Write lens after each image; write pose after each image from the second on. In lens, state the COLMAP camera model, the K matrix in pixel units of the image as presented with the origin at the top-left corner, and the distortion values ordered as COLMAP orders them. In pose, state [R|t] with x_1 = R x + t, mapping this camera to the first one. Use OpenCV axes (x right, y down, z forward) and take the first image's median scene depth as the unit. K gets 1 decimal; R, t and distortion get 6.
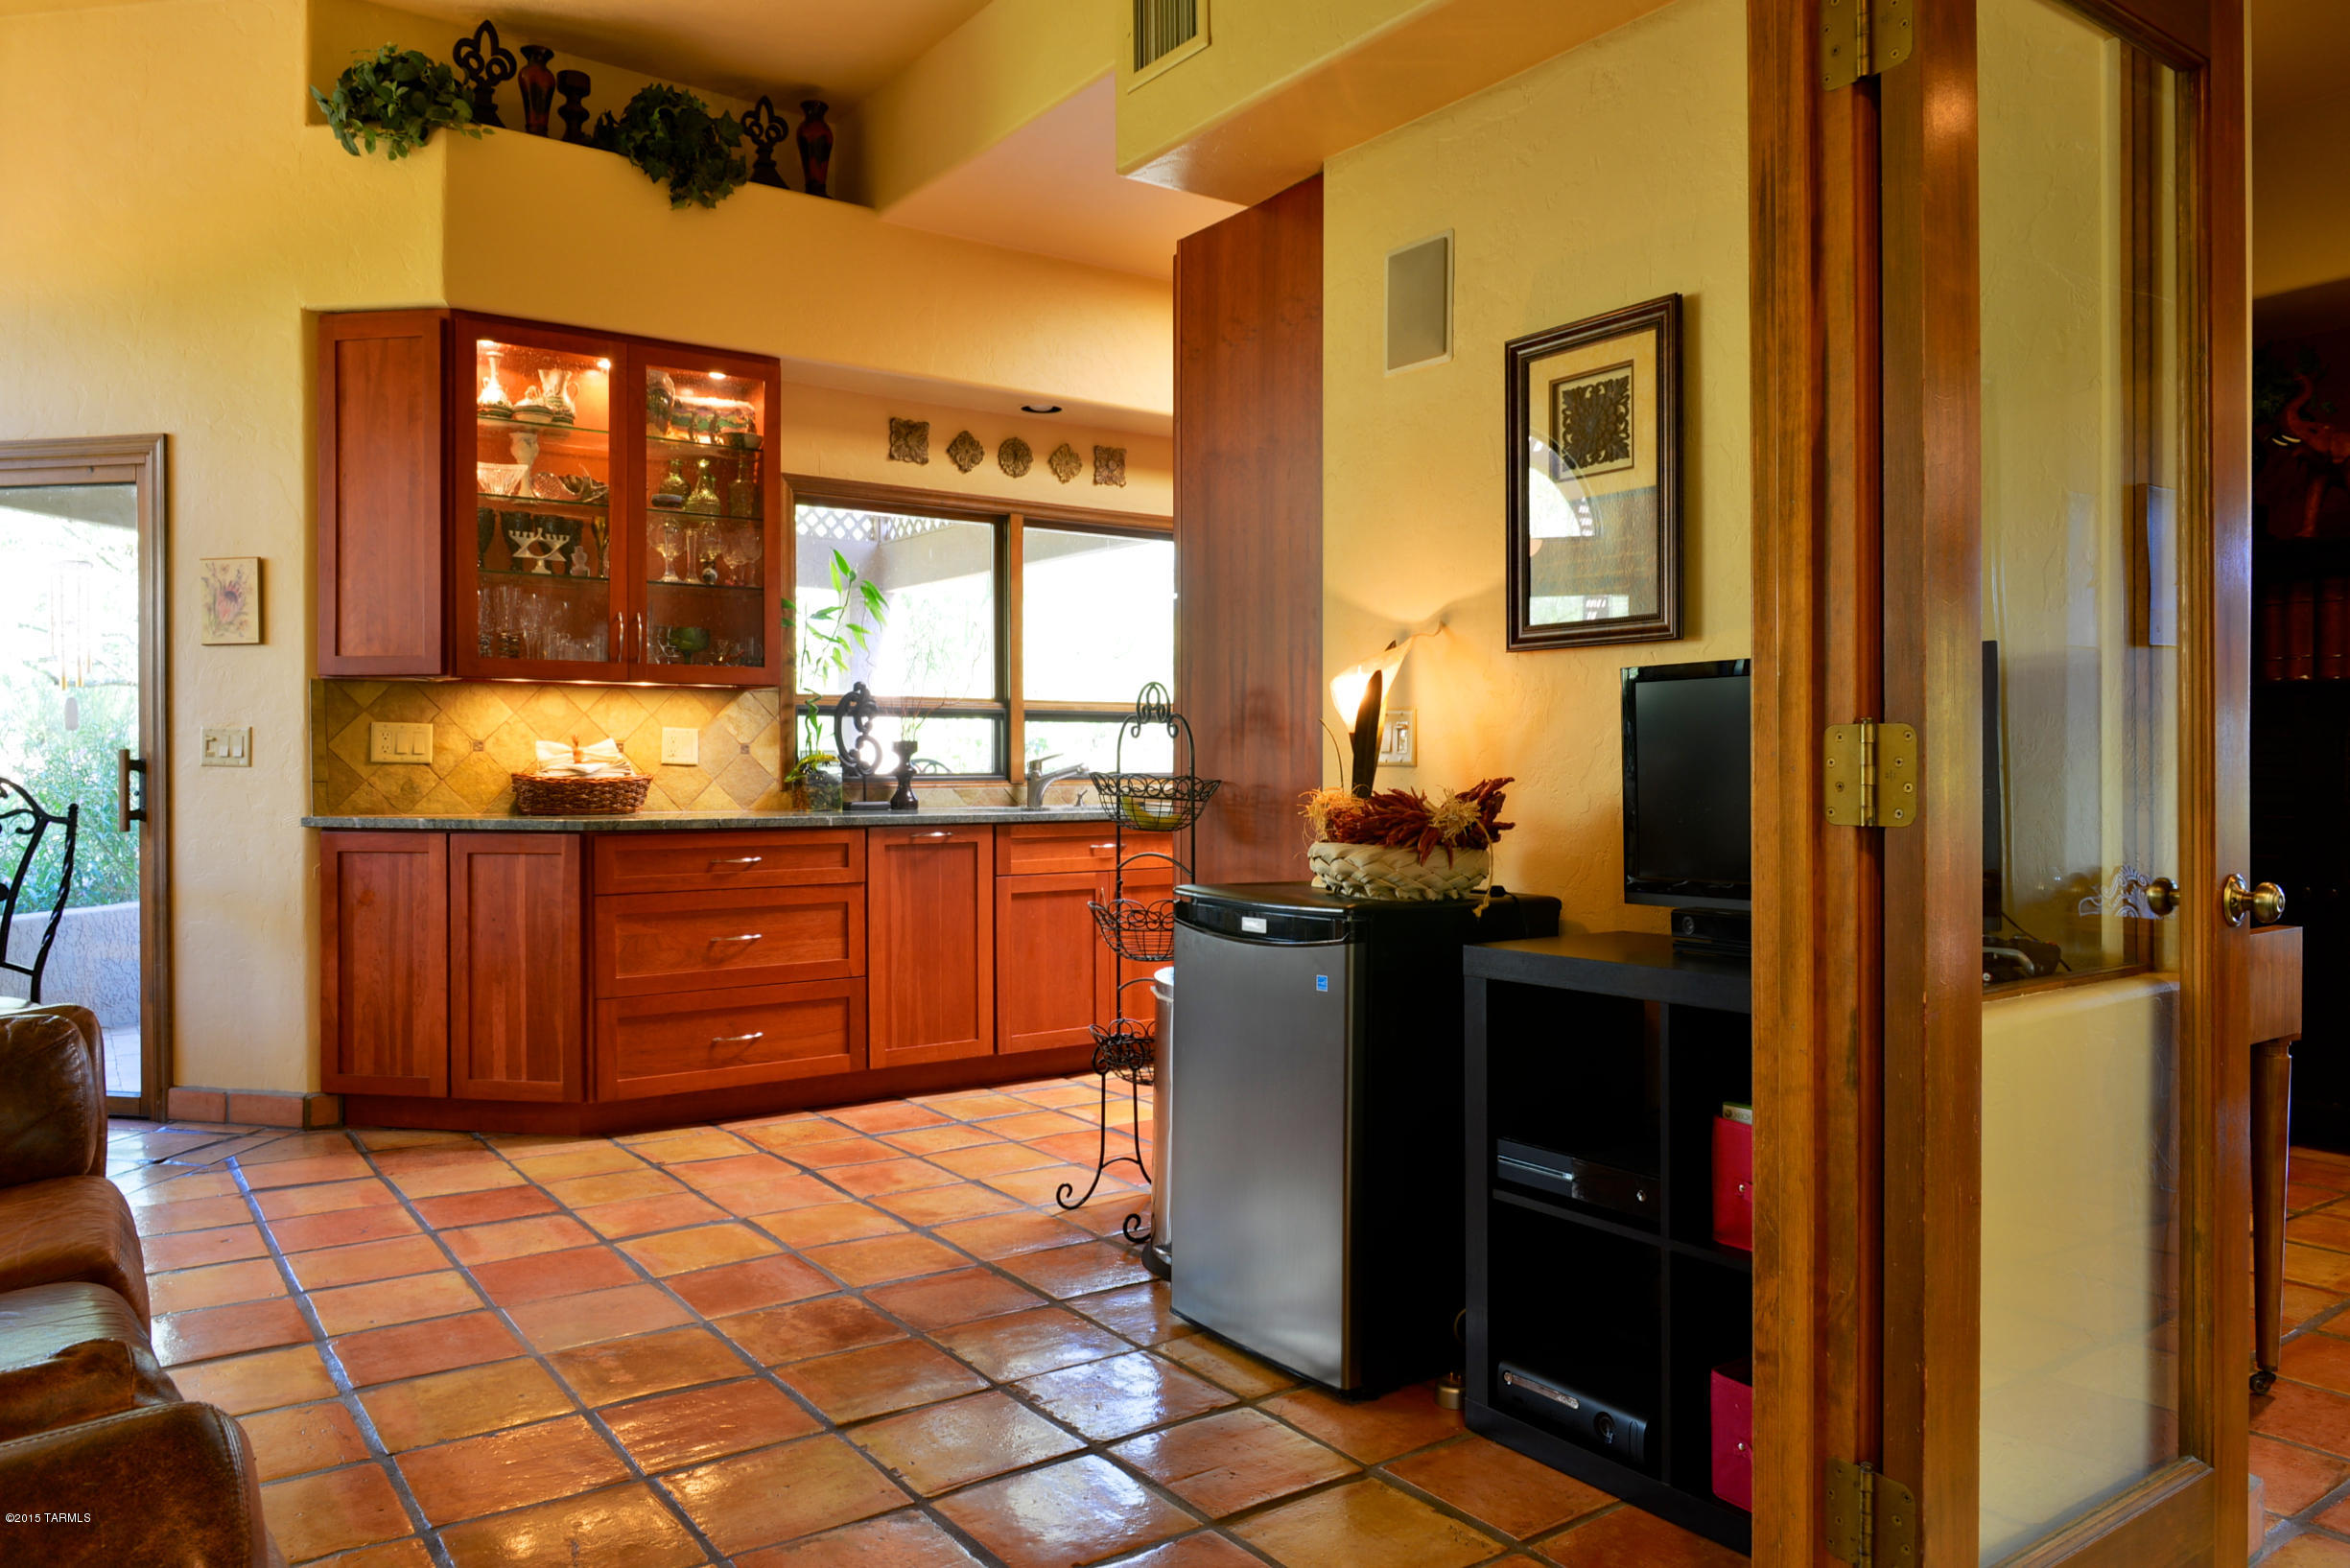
lens RADIAL K [[1590.9, 0, 1188.9], [0, 1590.9, 779.3], [0, 0, 1]] dist [-0.012067, -0.004260]
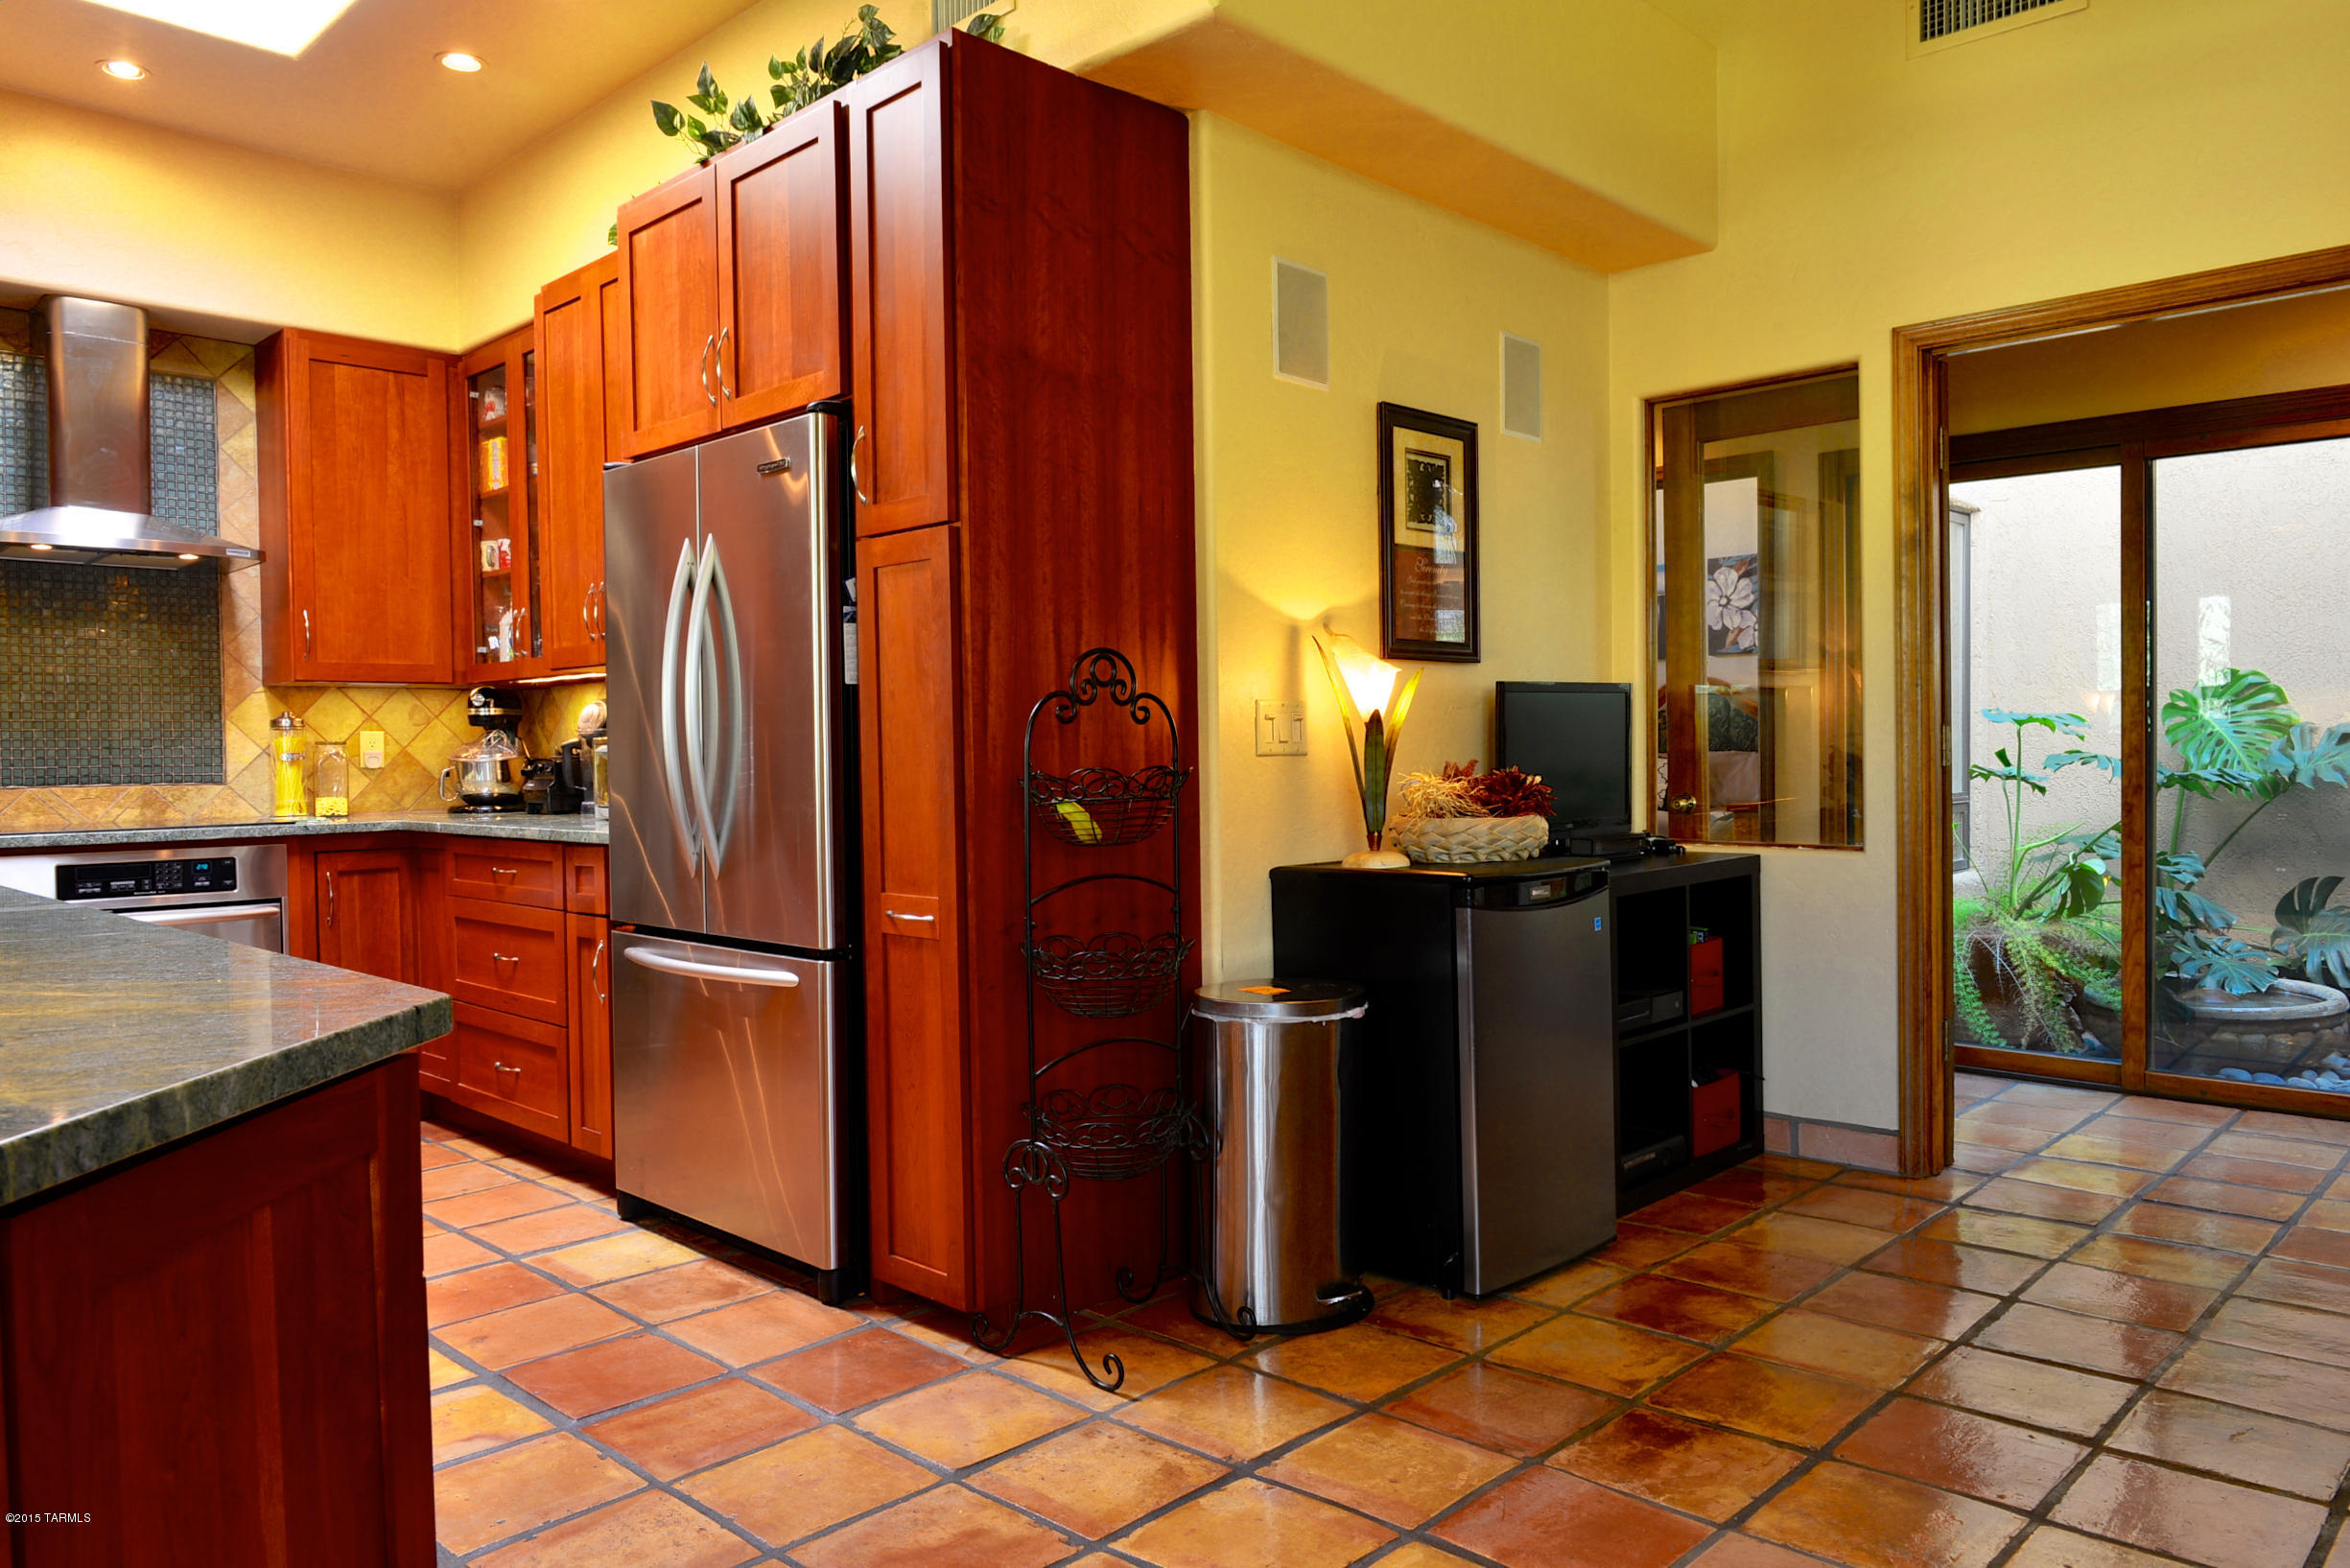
lens RADIAL K [[1590.9, 0, 1188.9], [0, 1590.9, 779.3], [0, 0, 1]] dist [-0.012067, -0.004260]
pose [[-0.168621, -0.015873, 0.985553, -0.950665], [0.025640, 0.999461, 0.020484, -0.016621], [-0.985347, 0.028723, -0.168123, 1.329660]]
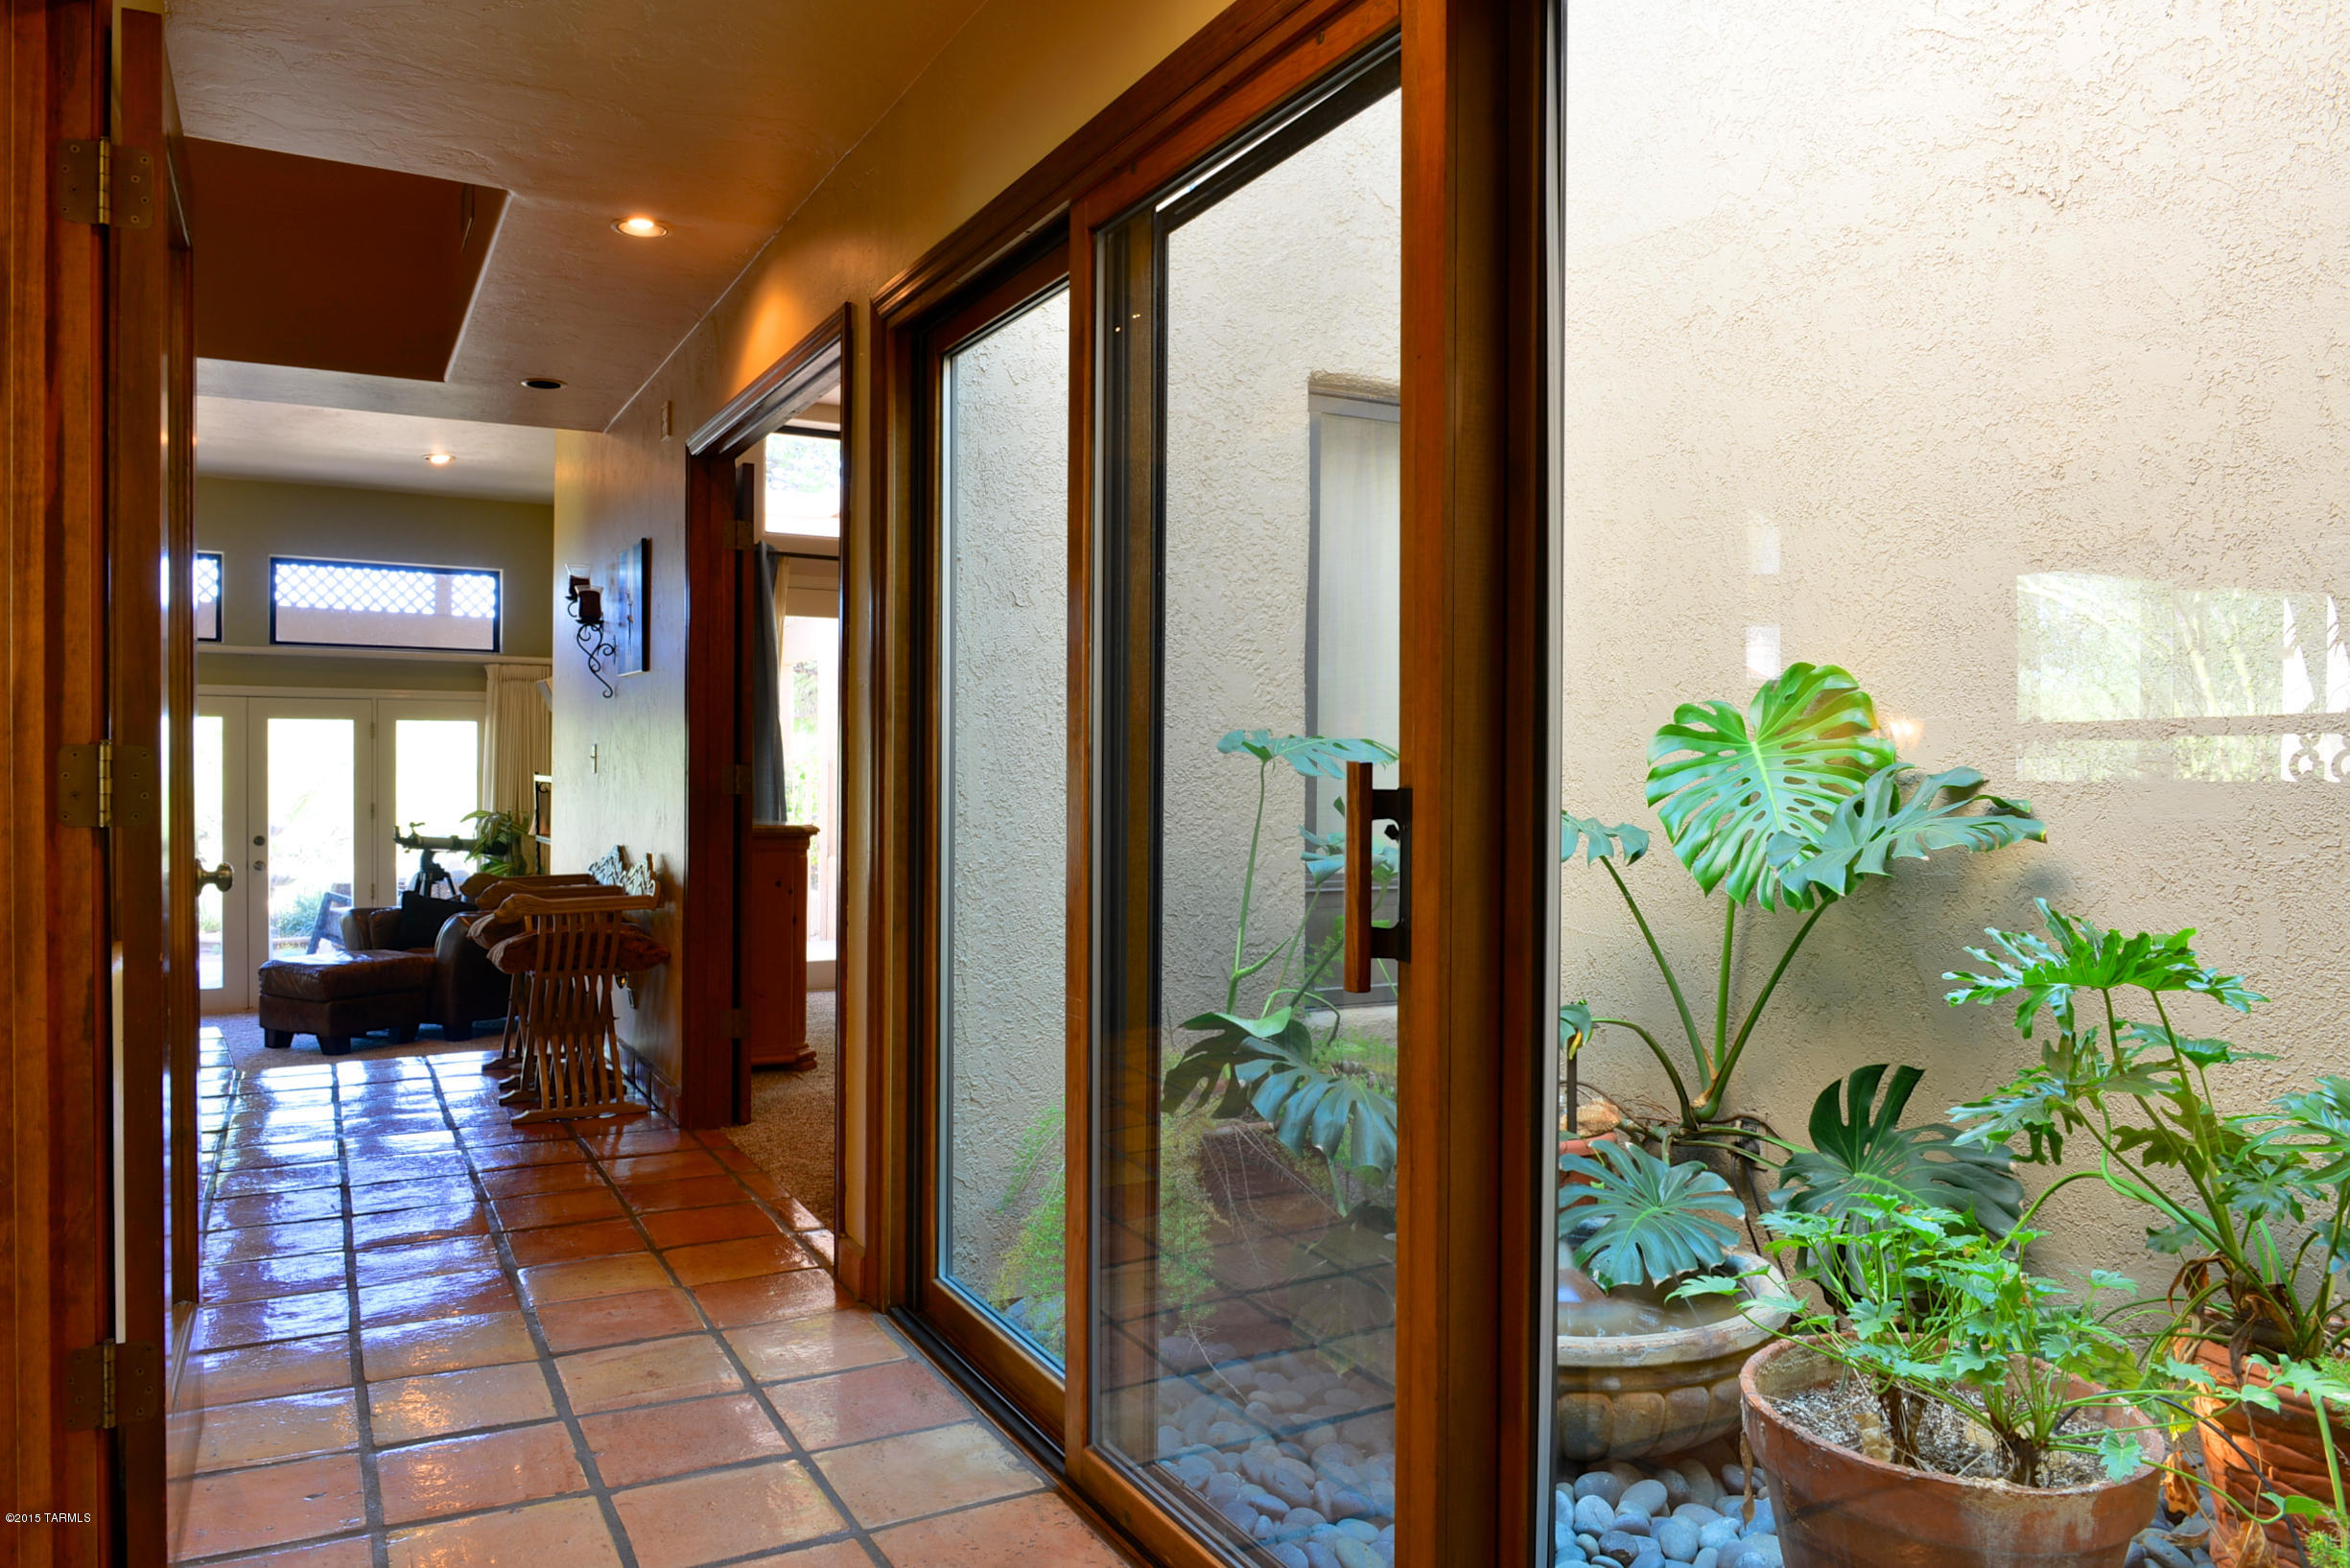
lens RADIAL K [[1590.9, 0, 1188.9], [0, 1590.9, 779.3], [0, 0, 1]] dist [-0.012067, -0.004260]
pose [[0.132257, 0.000032, 0.991215, -0.351938], [0.002174, 0.999998, -0.000323, -0.002945], [-0.991213, 0.002198, 0.132257, -0.003196]]
